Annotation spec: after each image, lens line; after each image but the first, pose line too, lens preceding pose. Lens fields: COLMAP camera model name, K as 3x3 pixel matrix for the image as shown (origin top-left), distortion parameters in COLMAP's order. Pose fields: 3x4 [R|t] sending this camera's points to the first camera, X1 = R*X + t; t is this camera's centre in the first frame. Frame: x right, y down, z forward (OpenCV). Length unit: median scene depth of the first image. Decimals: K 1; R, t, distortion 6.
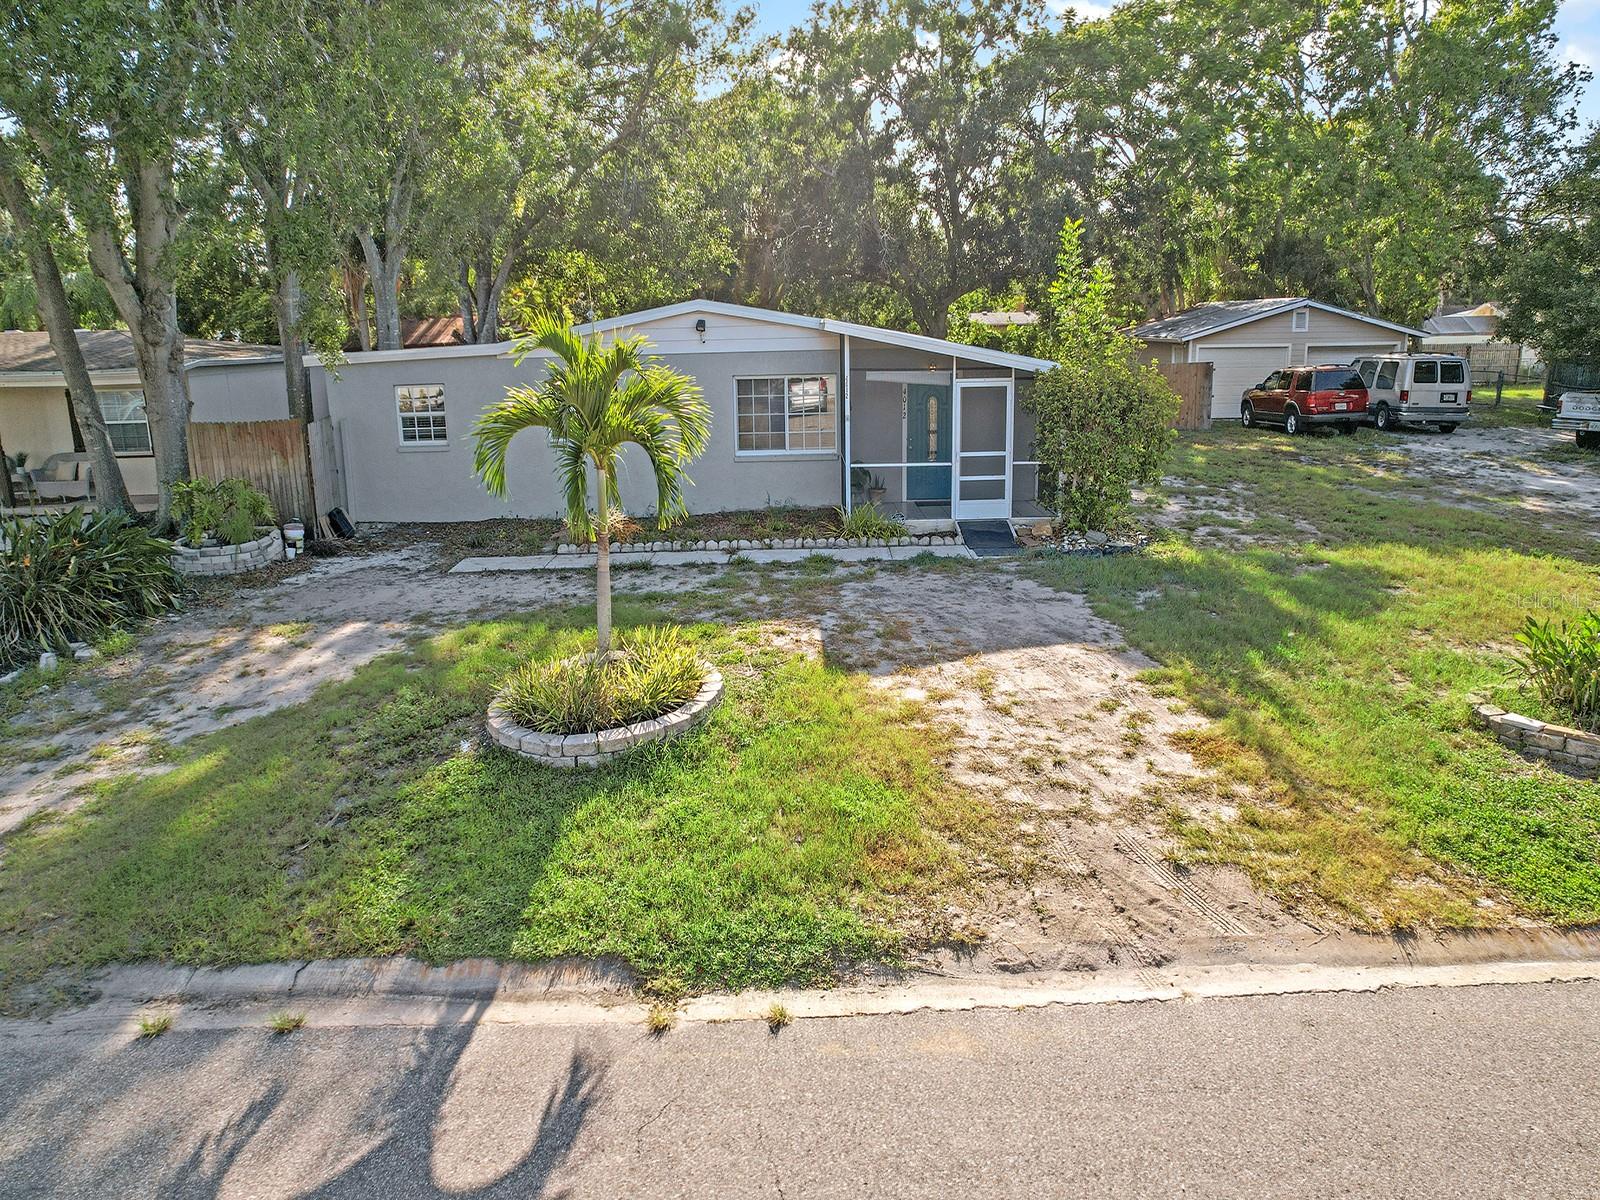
lens RADIAL K [[1039.4, 0, 800.6], [0, 1039.4, 534.6], [0, 0, 1]] dist [-0.053923, 0.000904]
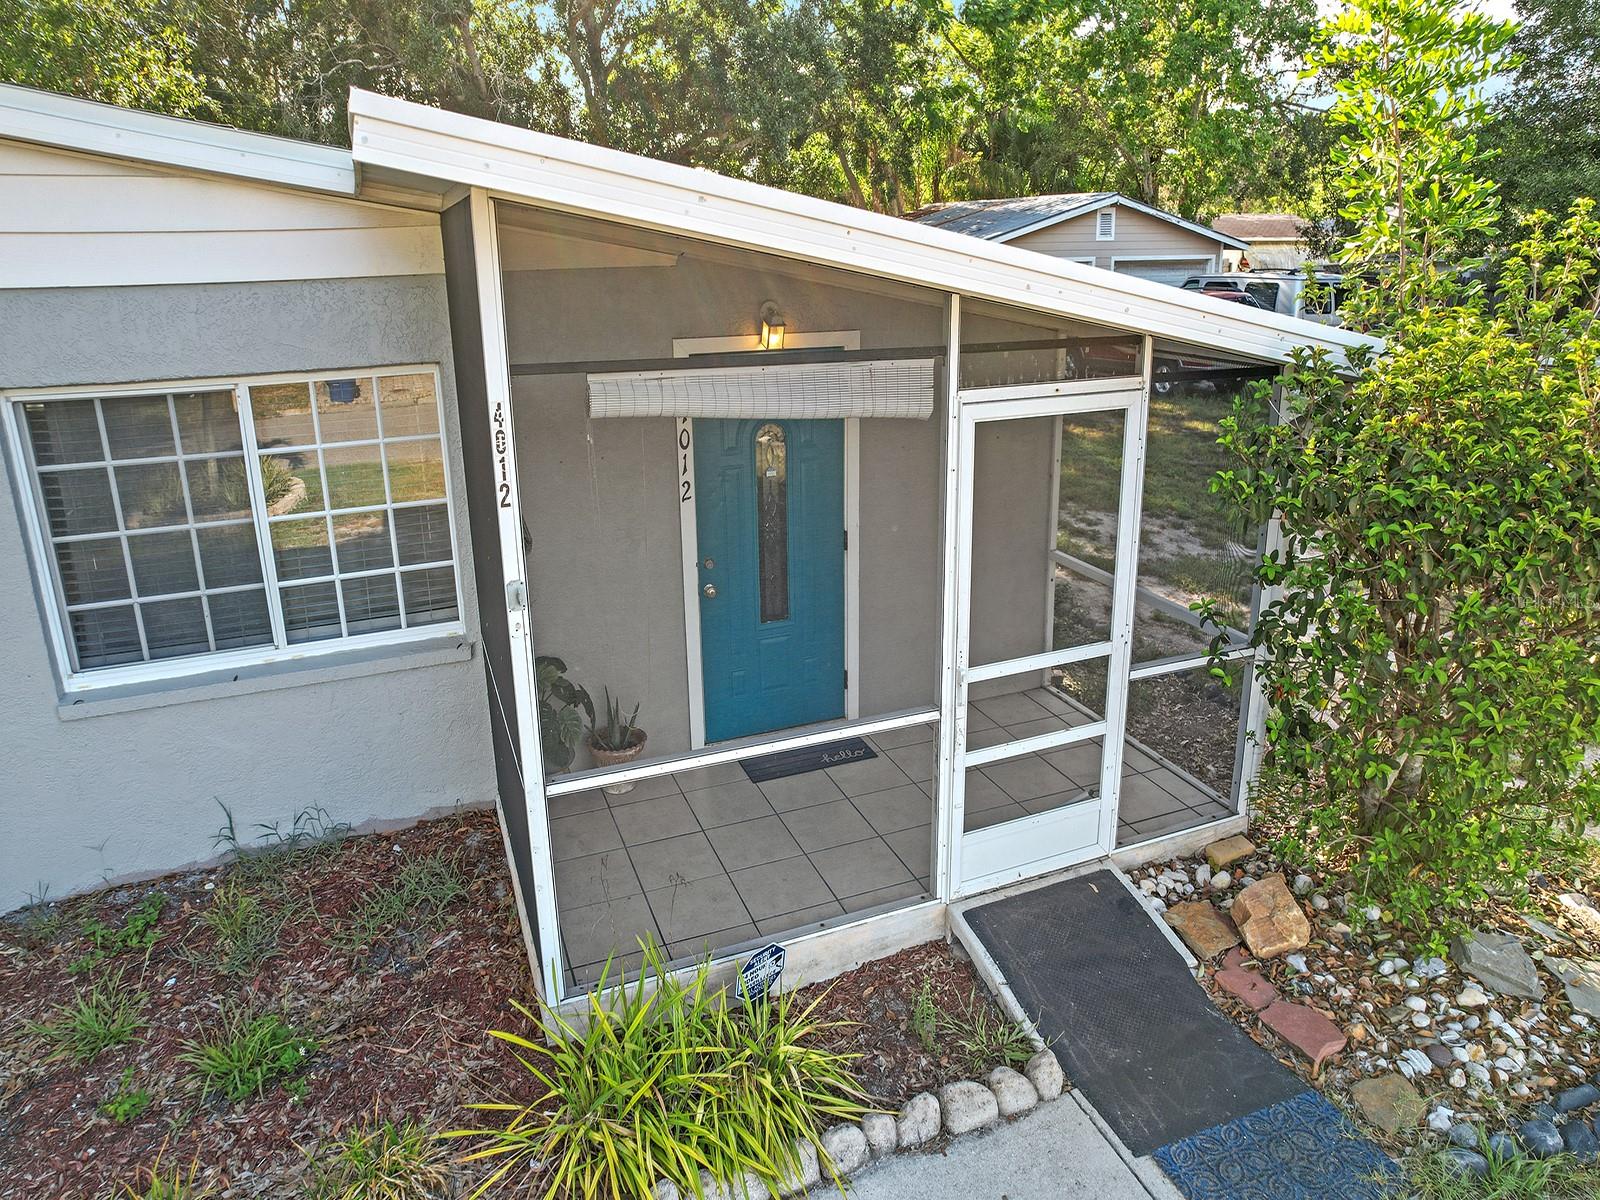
lens RADIAL K [[1039.4, 0, 800.6], [0, 1039.4, 534.6], [0, 0, 1]] dist [-0.053923, 0.000904]
pose [[0.931644, -0.092161, 0.351491, 0.025481], [0.065615, 0.994069, 0.086728, -0.137529], [-0.357399, -0.057736, 0.932166, 0.769587]]
